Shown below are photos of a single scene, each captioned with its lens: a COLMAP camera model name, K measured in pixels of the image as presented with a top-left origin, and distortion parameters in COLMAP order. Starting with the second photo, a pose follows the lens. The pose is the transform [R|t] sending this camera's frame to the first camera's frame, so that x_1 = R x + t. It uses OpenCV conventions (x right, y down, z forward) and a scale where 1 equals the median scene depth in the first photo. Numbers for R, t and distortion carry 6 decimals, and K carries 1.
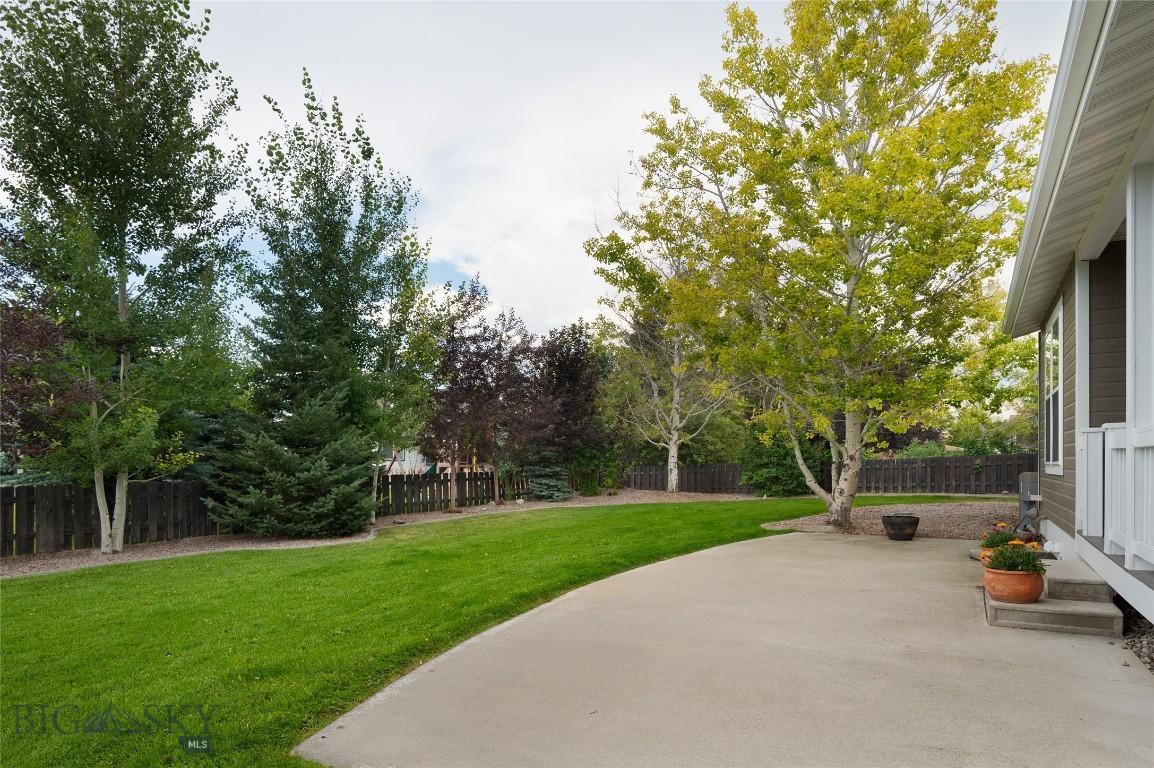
lens RADIAL K [[650.4, 0, 575.4], [0, 650.4, 462.4], [0, 0, 1]] dist [-0.001023, -0.001138]
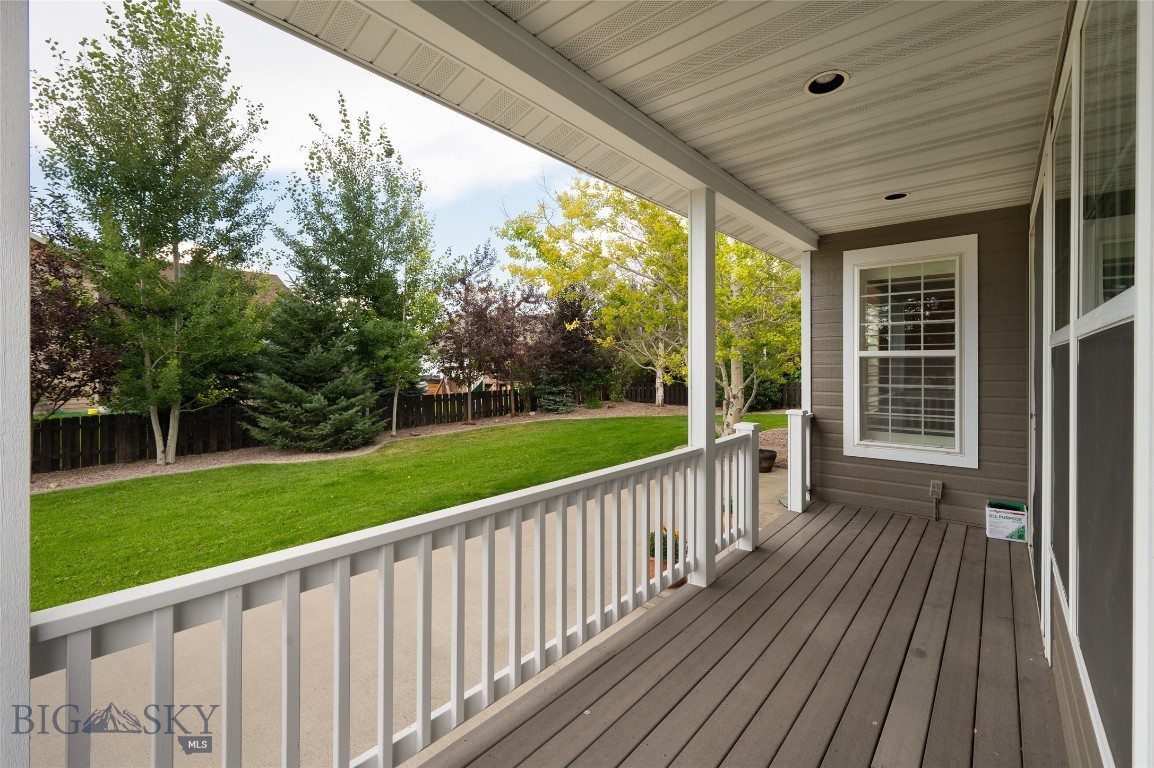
lens RADIAL K [[494.9, 0, 579.3], [0, 494.9, 367.2], [0, 0, 1]] dist [0.000830, 0.000179]
pose [[0.991404, -0.001167, -0.130828, 0.198526], [0.000923, 0.999998, -0.001928, -0.043380], [0.130830, 0.001790, 0.991403, 0.066196]]
